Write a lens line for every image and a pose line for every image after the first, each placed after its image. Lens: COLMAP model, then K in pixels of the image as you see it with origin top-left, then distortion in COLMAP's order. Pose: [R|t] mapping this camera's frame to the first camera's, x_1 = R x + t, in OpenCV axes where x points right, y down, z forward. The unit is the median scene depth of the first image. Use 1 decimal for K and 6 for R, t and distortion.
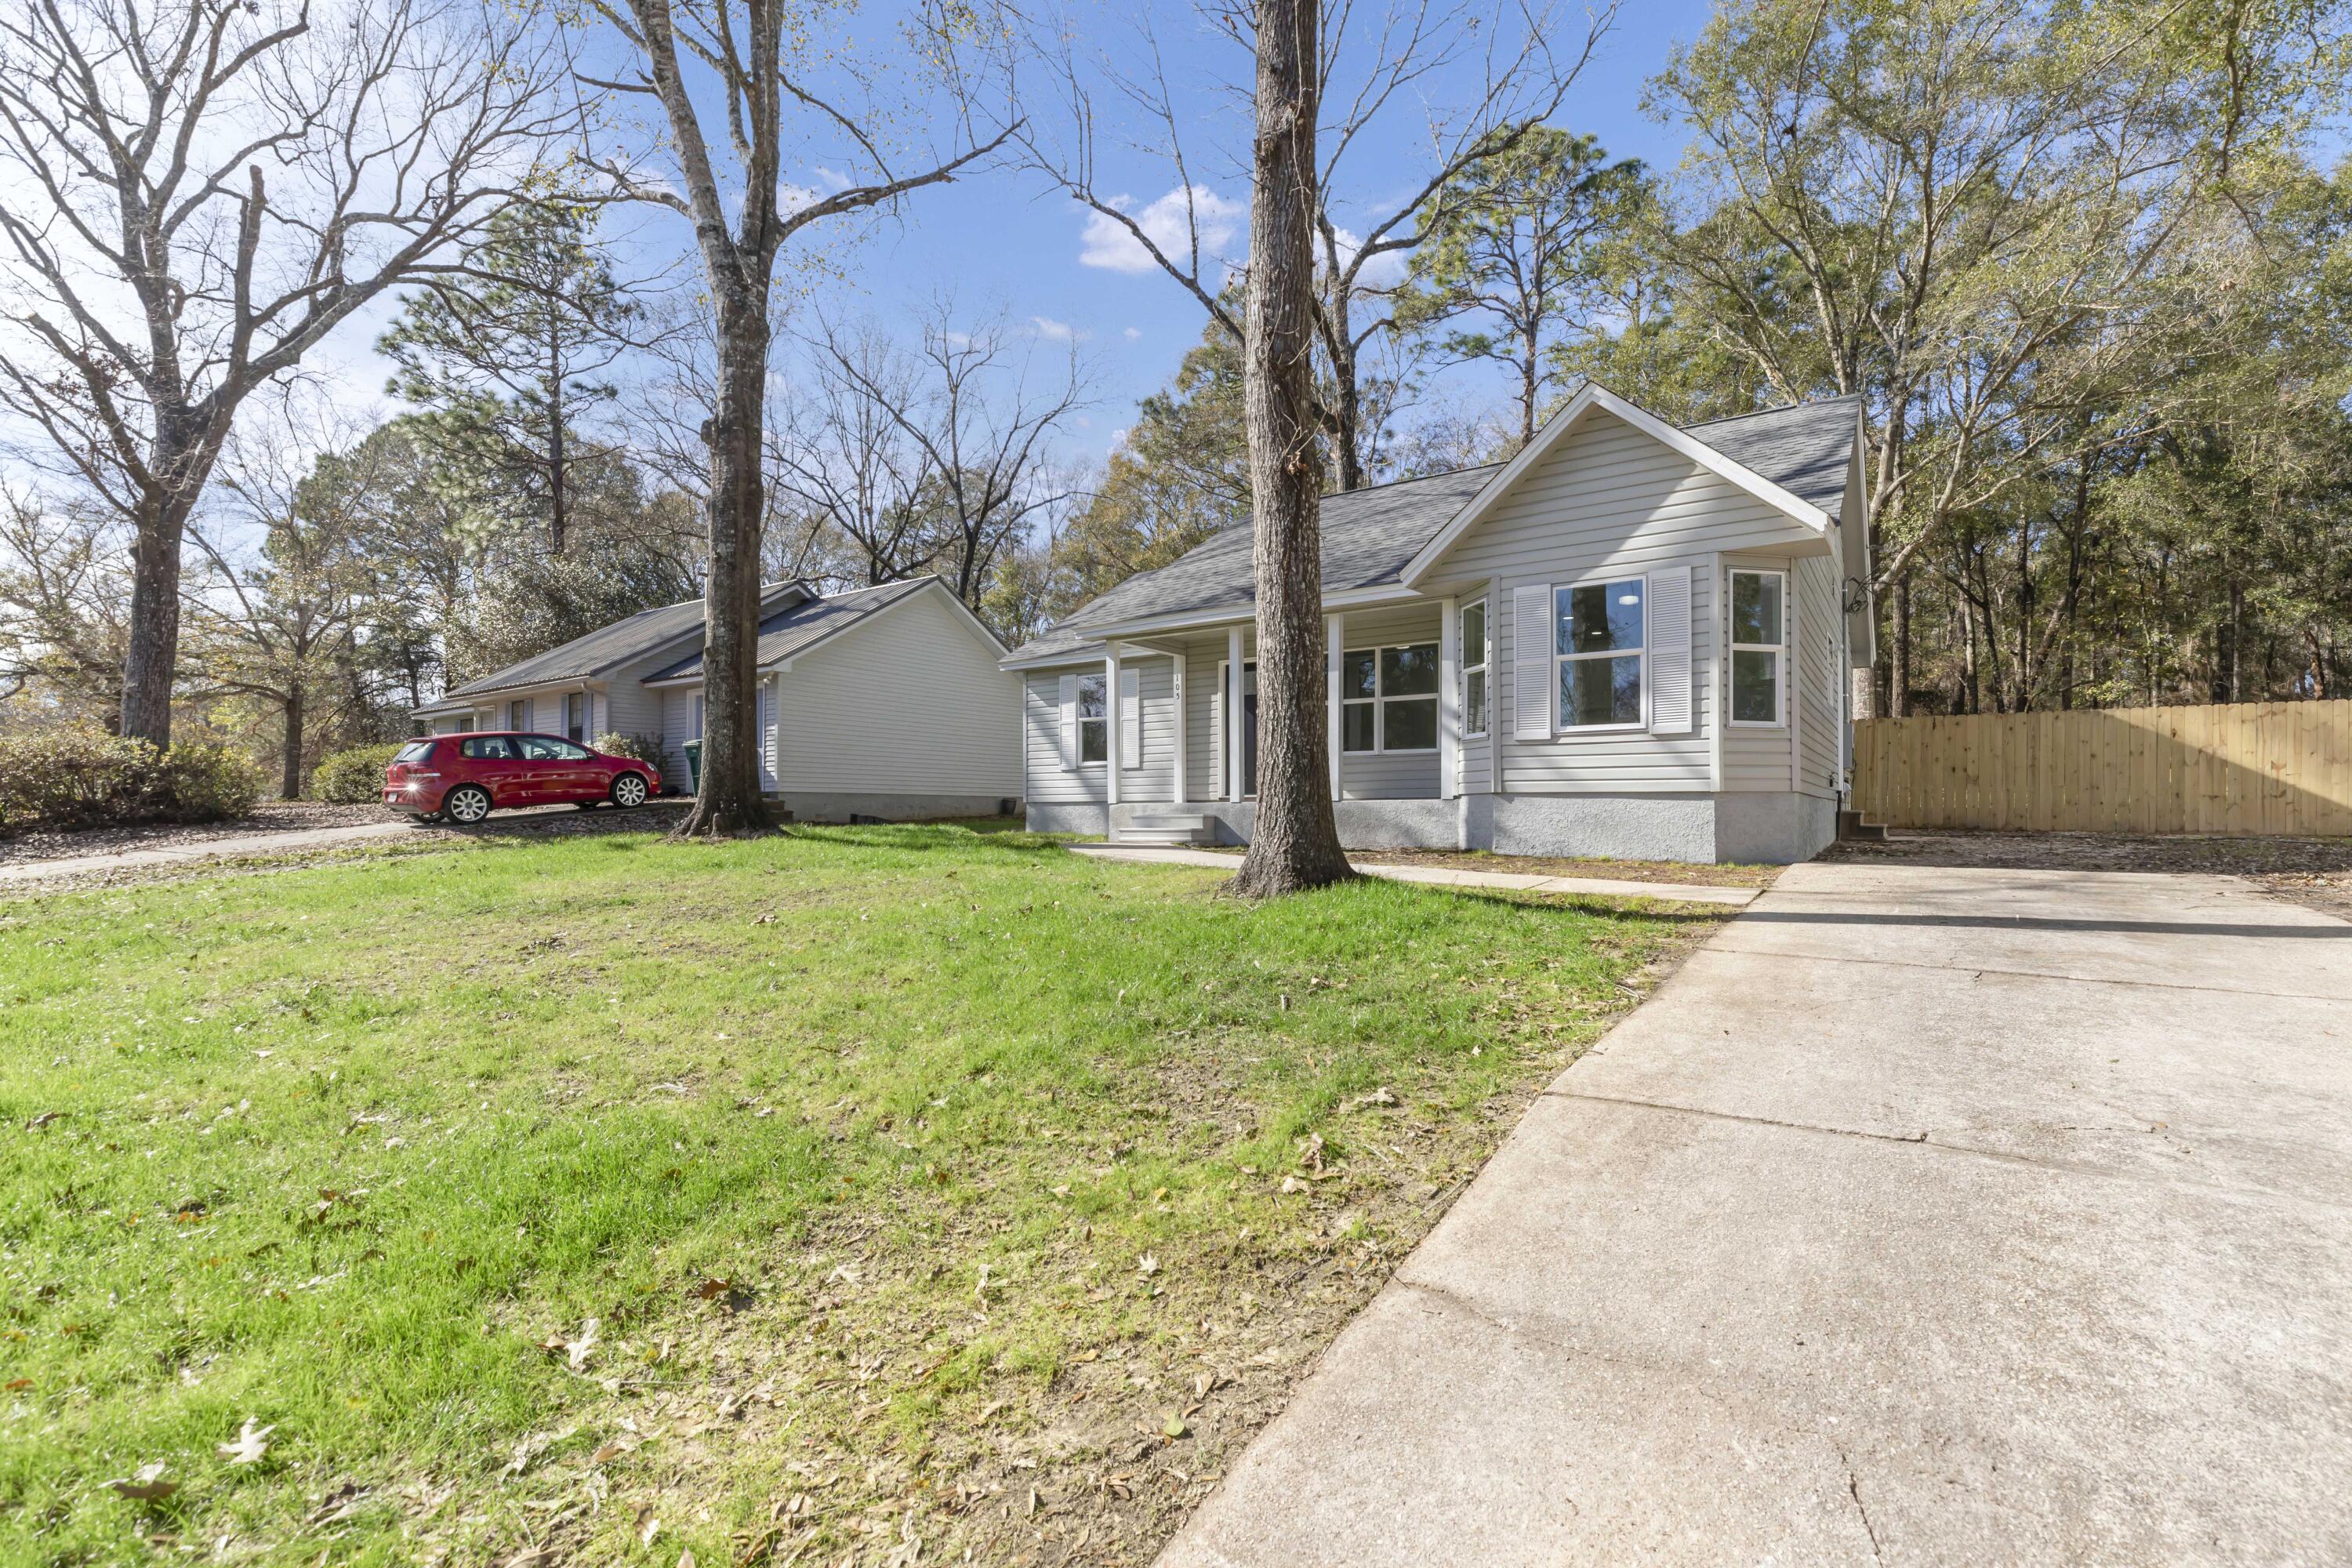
lens RADIAL K [[1082.9, 0, 1197.5], [0, 1082.9, 808.3], [0, 0, 1]] dist [0.001748, -0.000191]
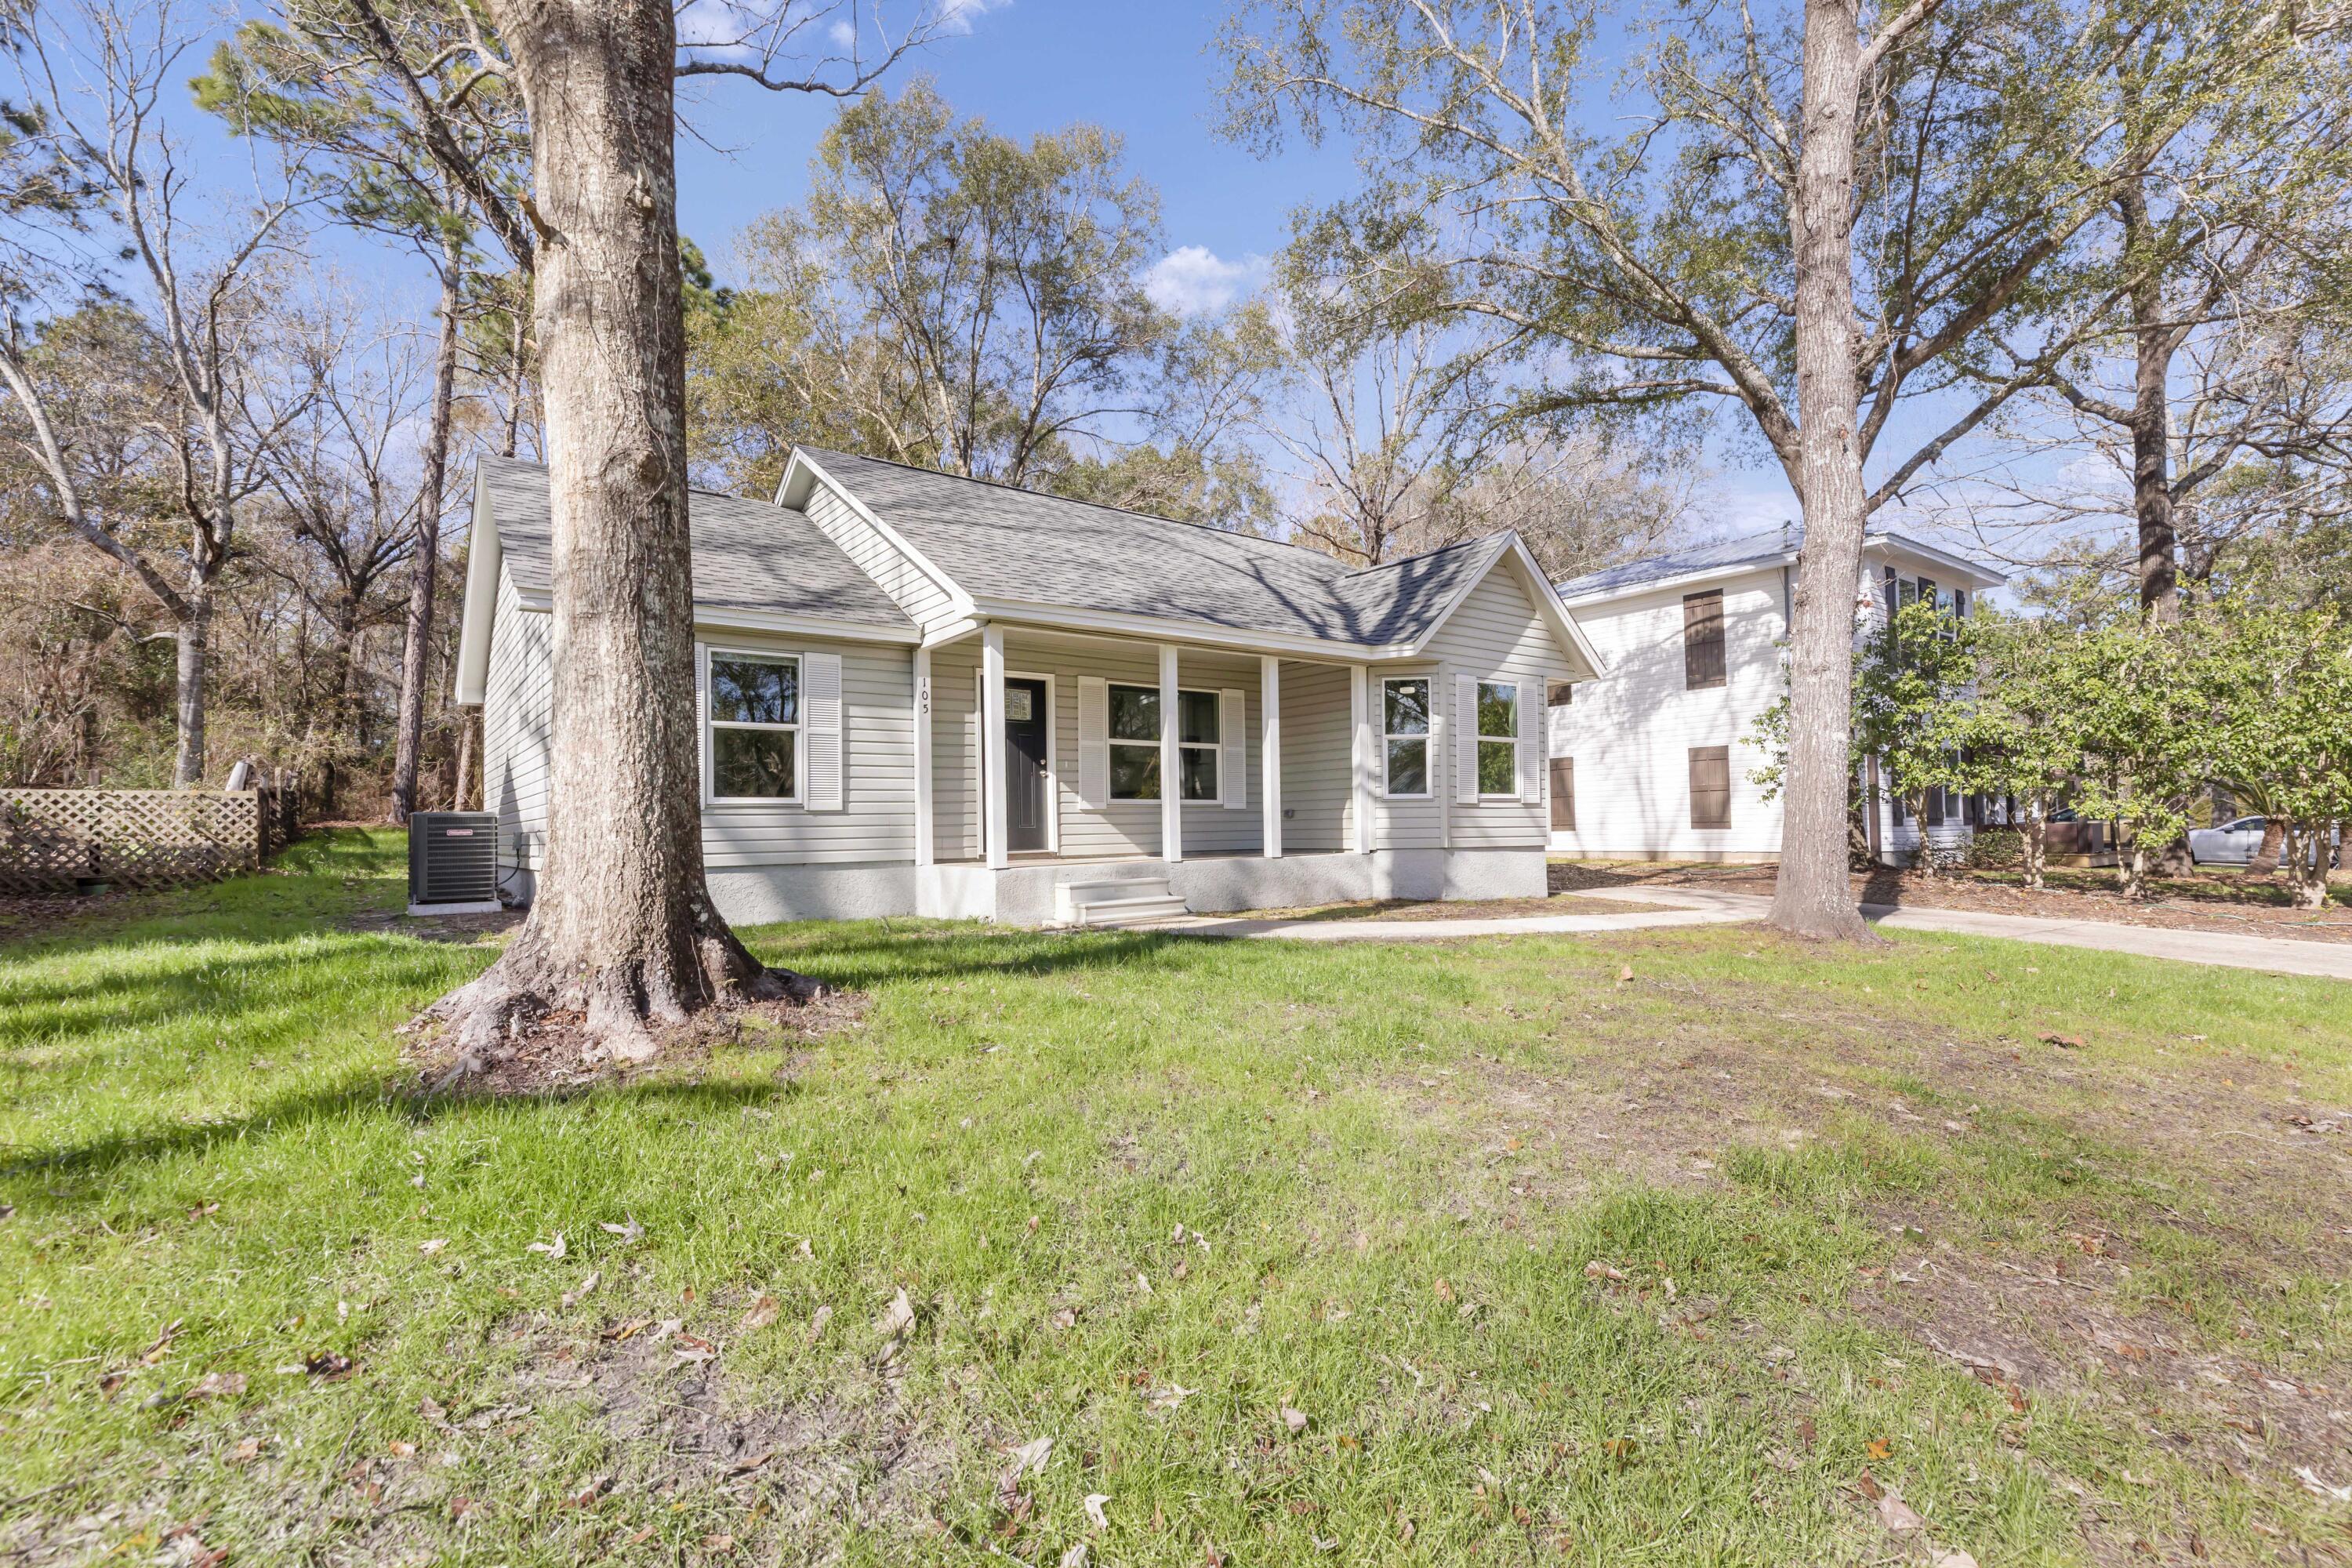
lens RADIAL K [[1082.9, 0, 1197.5], [0, 1082.9, 808.3], [0, 0, 1]] dist [0.001748, -0.000191]
pose [[0.294284, 0.007124, 0.955691, -0.843643], [0.004930, 0.999948, -0.008972, -0.044531], [-0.955705, 0.007352, 0.294234, 0.847915]]
